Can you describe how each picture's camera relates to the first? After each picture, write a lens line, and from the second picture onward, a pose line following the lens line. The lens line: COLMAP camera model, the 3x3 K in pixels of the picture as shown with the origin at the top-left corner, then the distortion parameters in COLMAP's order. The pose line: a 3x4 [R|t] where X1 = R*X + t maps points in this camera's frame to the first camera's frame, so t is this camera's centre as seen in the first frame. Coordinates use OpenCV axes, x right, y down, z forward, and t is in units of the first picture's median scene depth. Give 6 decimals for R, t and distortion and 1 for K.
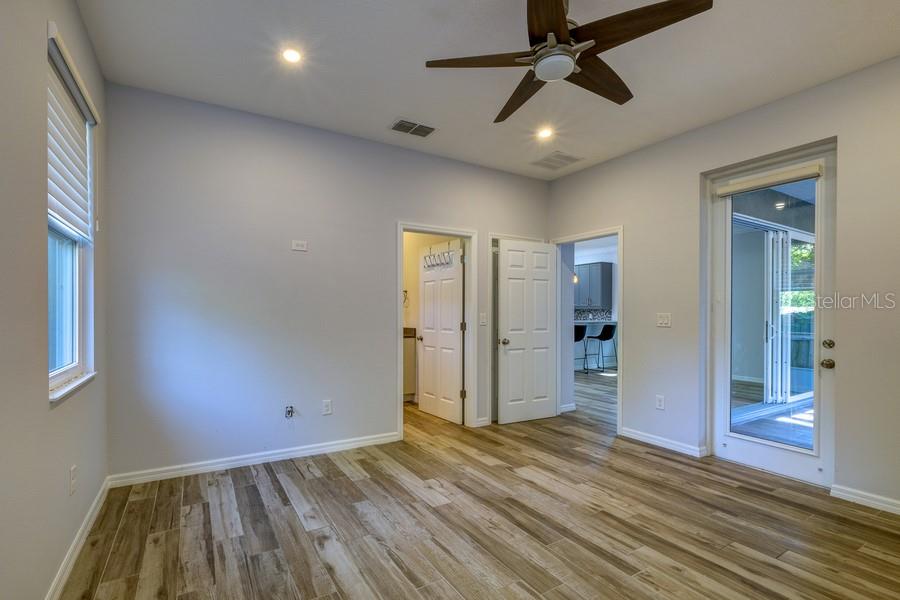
lens RADIAL K [[450.4, 0, 448.5], [0, 450.4, 316.2], [0, 0, 1]] dist [0.000530, 0.000071]
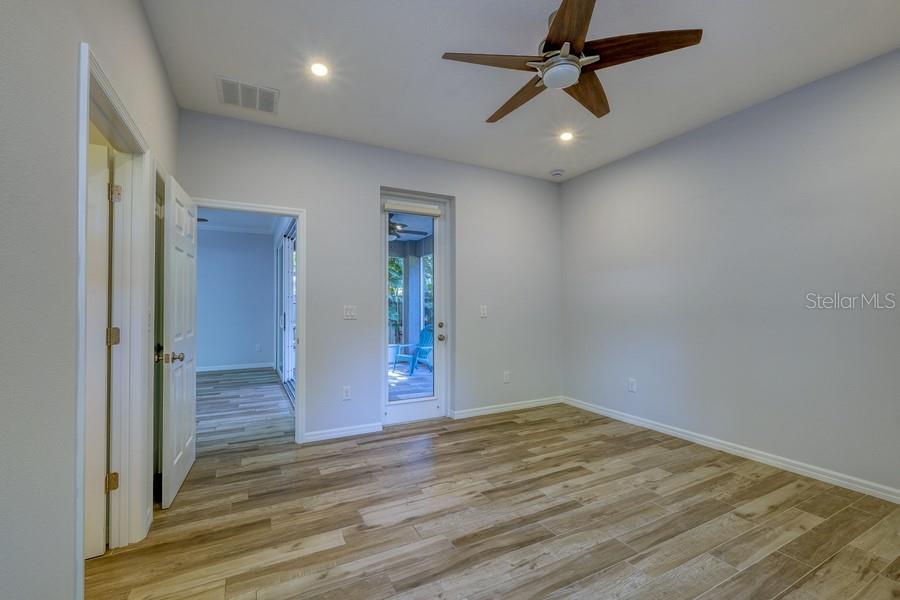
lens RADIAL K [[389.8, 0, 450.0], [0, 389.8, 300.0], [0, 0, 1]] dist [0.000147, -0.000086]
pose [[0.038478, 0.010081, 0.999209, -0.509760], [0.009588, 0.999899, -0.010457, -0.010879], [-0.999213, 0.009982, 0.038377, 0.906984]]
